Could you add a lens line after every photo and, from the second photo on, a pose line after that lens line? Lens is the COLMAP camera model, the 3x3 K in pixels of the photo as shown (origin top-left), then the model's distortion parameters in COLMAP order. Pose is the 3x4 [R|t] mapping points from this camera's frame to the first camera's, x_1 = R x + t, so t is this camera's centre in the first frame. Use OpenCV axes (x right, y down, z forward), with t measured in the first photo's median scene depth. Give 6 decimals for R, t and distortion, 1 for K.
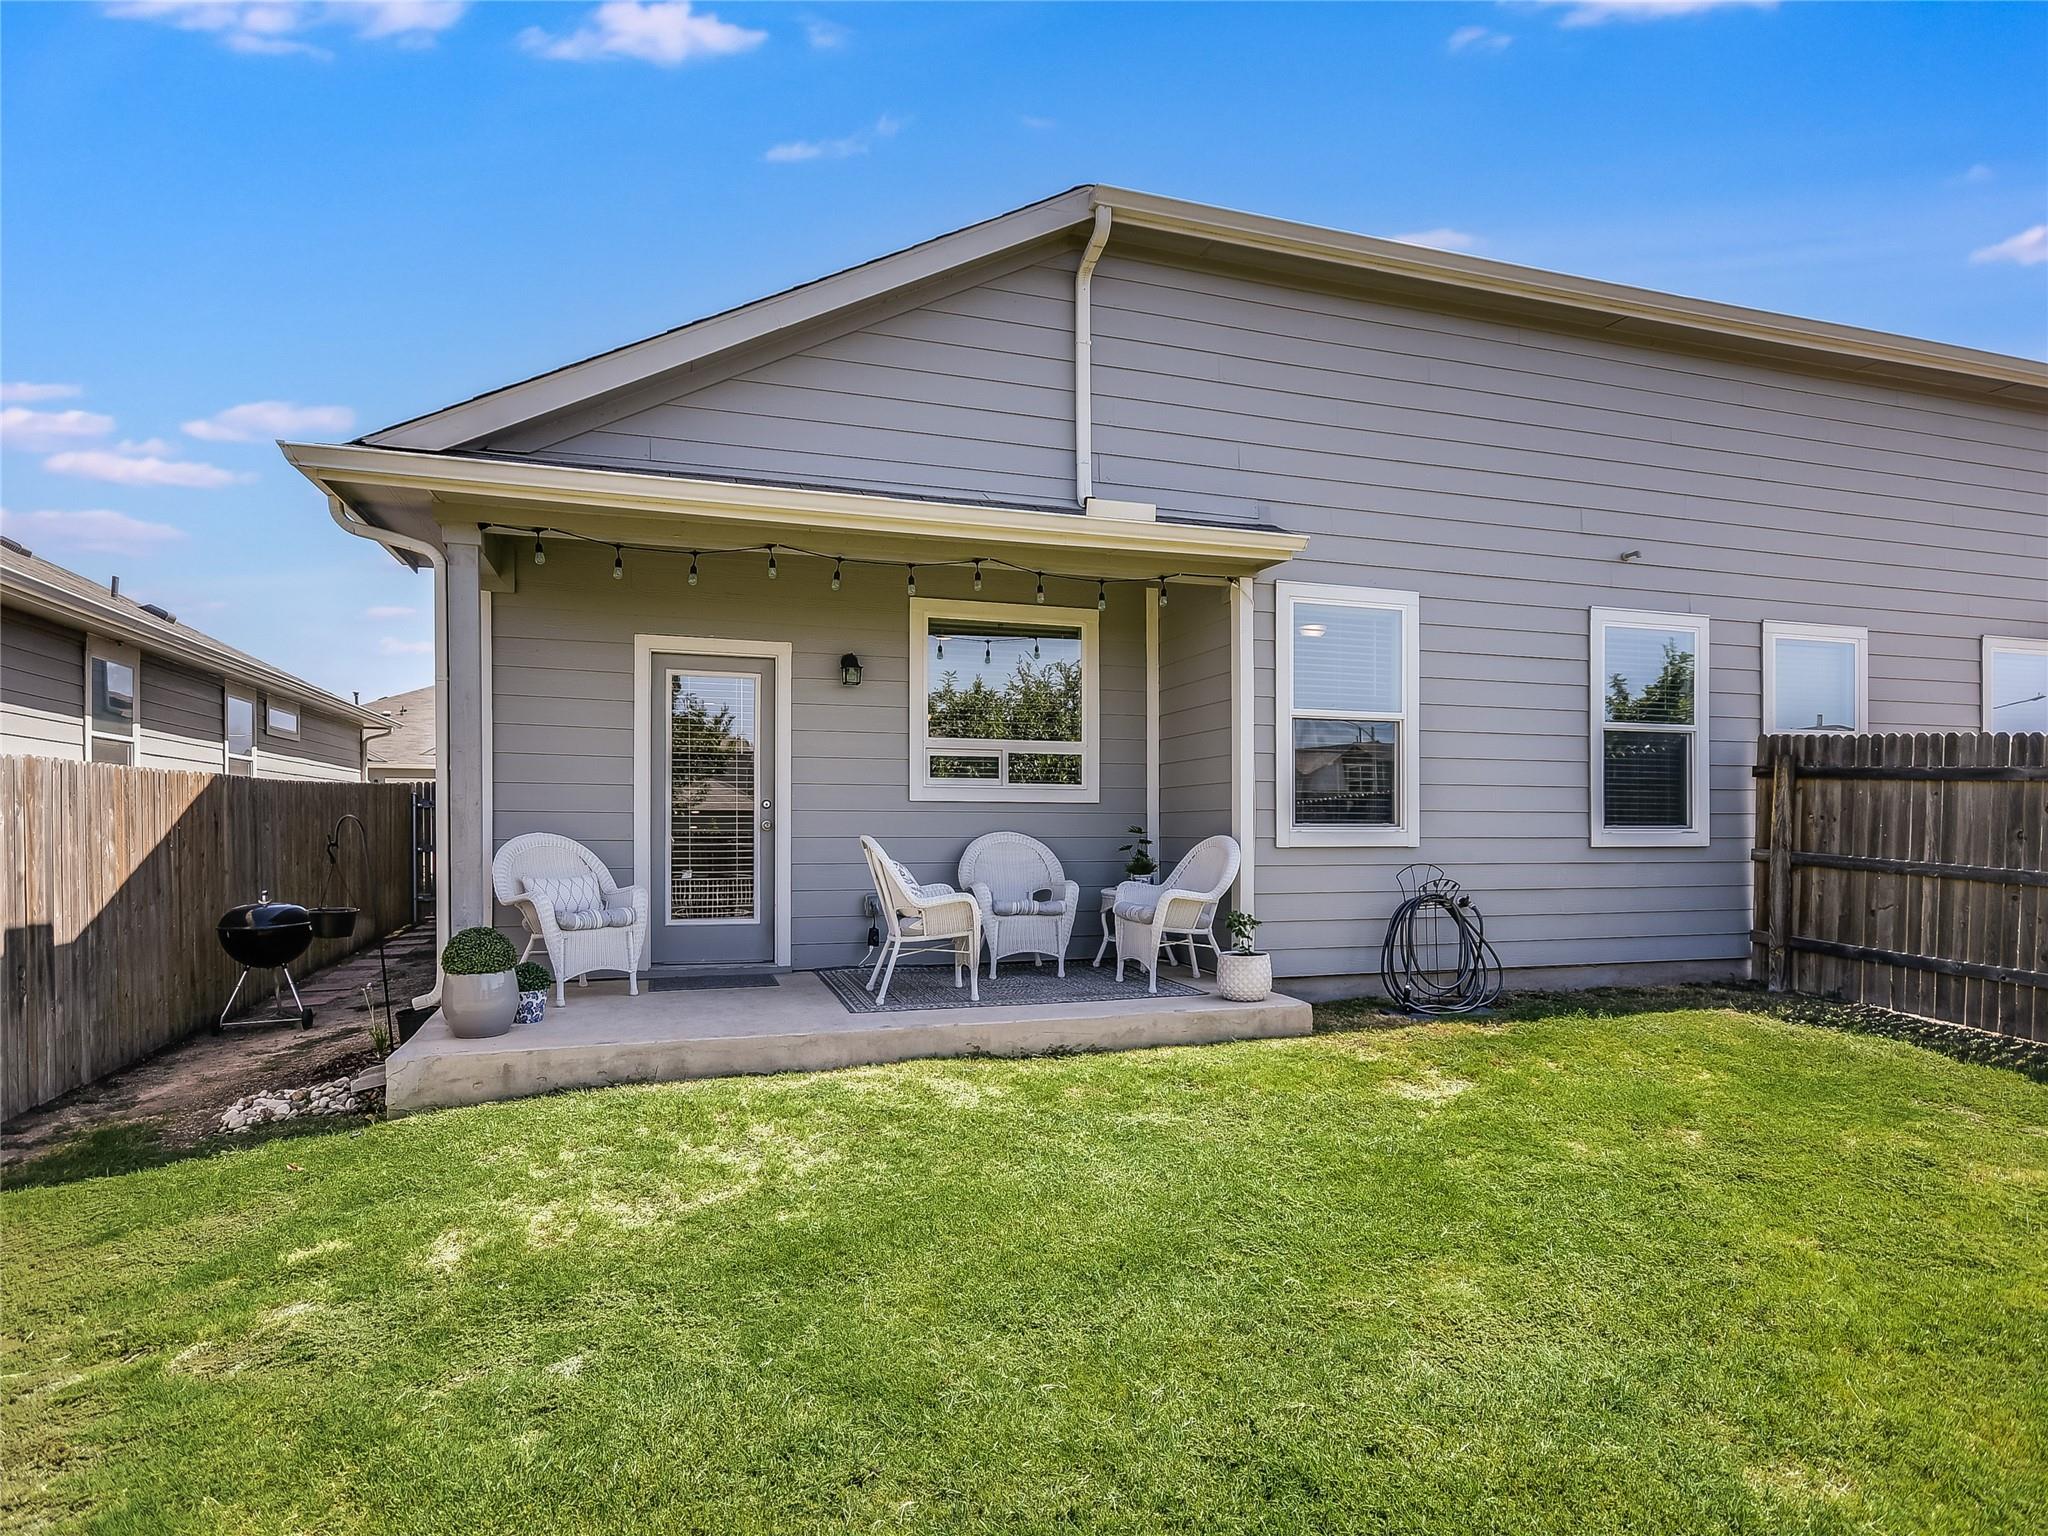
lens RADIAL K [[1108.7, 0, 1029.4], [0, 1108.7, 751.5], [0, 0, 1]] dist [0.020457, 0.000351]
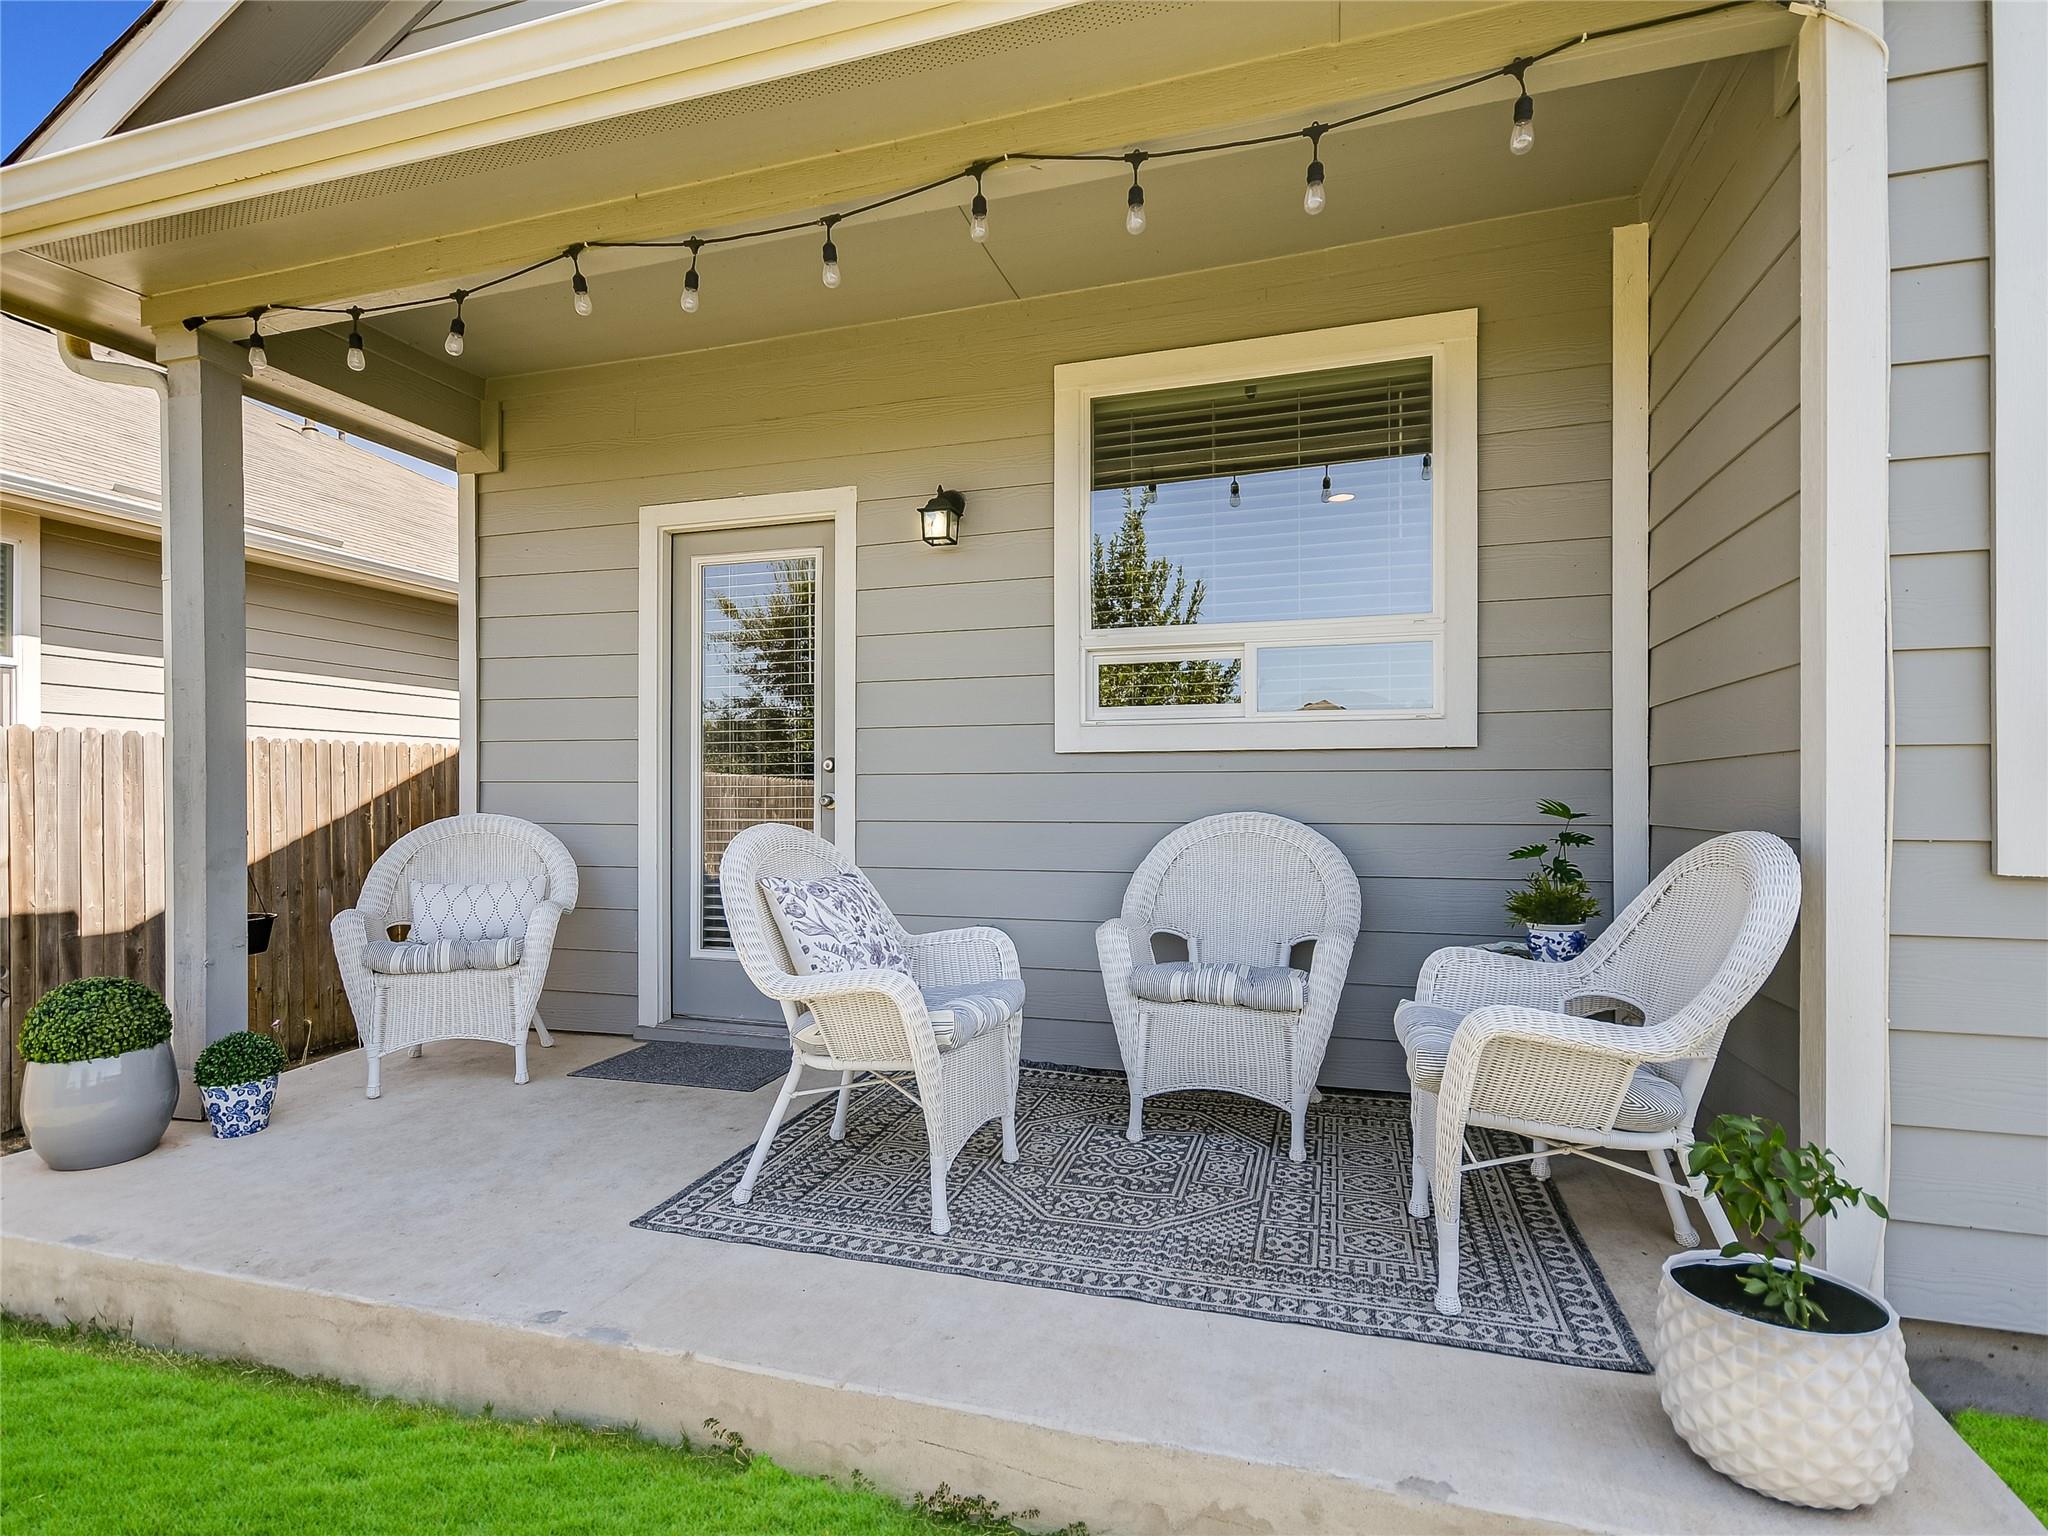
lens RADIAL K [[1033.3, 0, 1016.3], [0, 1033.3, 773.4], [0, 0, 1]] dist [0.015297, 0.000055]
pose [[0.811119, -0.016202, -0.584656, 0.175008], [0.045044, 0.998378, 0.034825, 0.038718], [0.583144, -0.054582, 0.810533, 0.629034]]
